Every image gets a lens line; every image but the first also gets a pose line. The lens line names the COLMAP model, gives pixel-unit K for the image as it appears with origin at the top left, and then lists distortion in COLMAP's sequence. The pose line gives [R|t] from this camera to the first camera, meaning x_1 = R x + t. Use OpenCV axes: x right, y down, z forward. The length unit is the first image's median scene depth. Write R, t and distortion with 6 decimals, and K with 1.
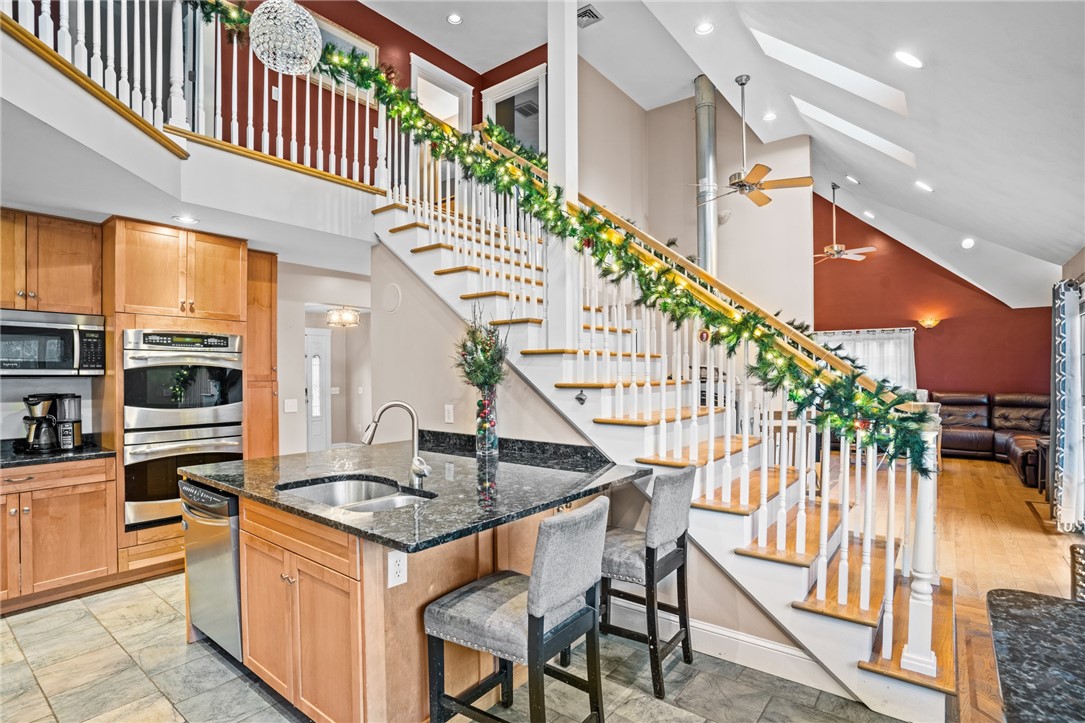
lens RADIAL K [[578.8, 0, 558.5], [0, 578.8, 374.7], [0, 0, 1]] dist [-0.040648, 0.036342]
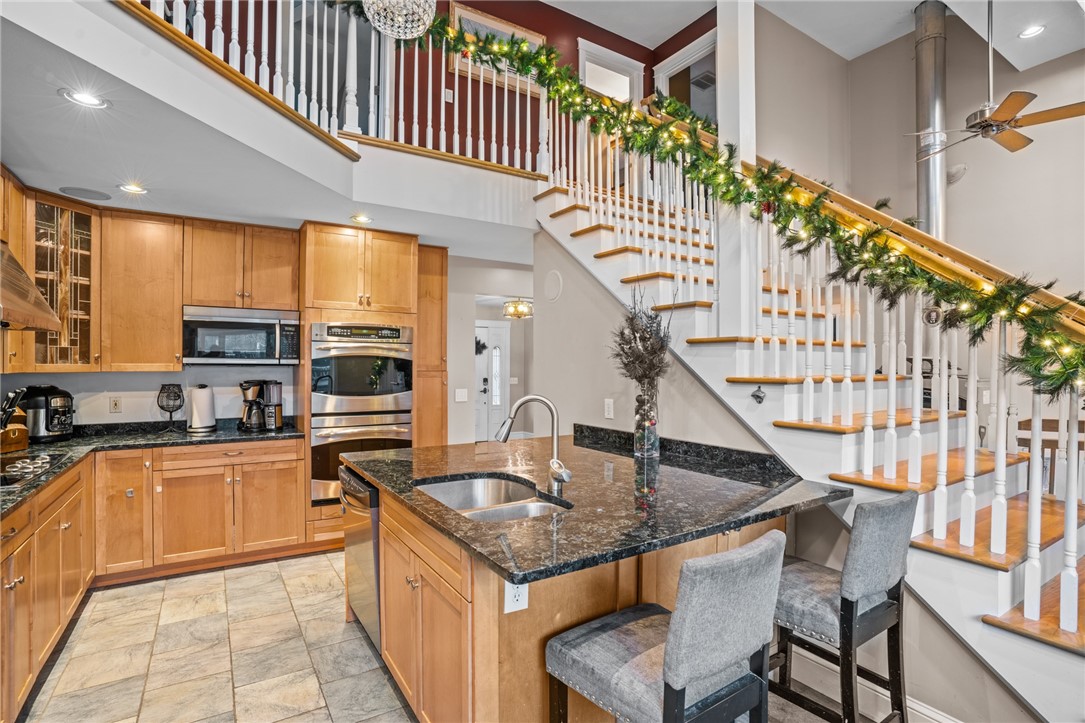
lens RADIAL K [[552.1, 0, 545.4], [0, 552.1, 365.1], [0, 0, 1]] dist [-0.073282, 0.049493]
pose [[0.935345, 0.006670, -0.353673, 0.032433], [-0.007221, 0.999974, -0.000237, -0.000760], [0.353662, 0.002775, 0.935369, 0.176235]]
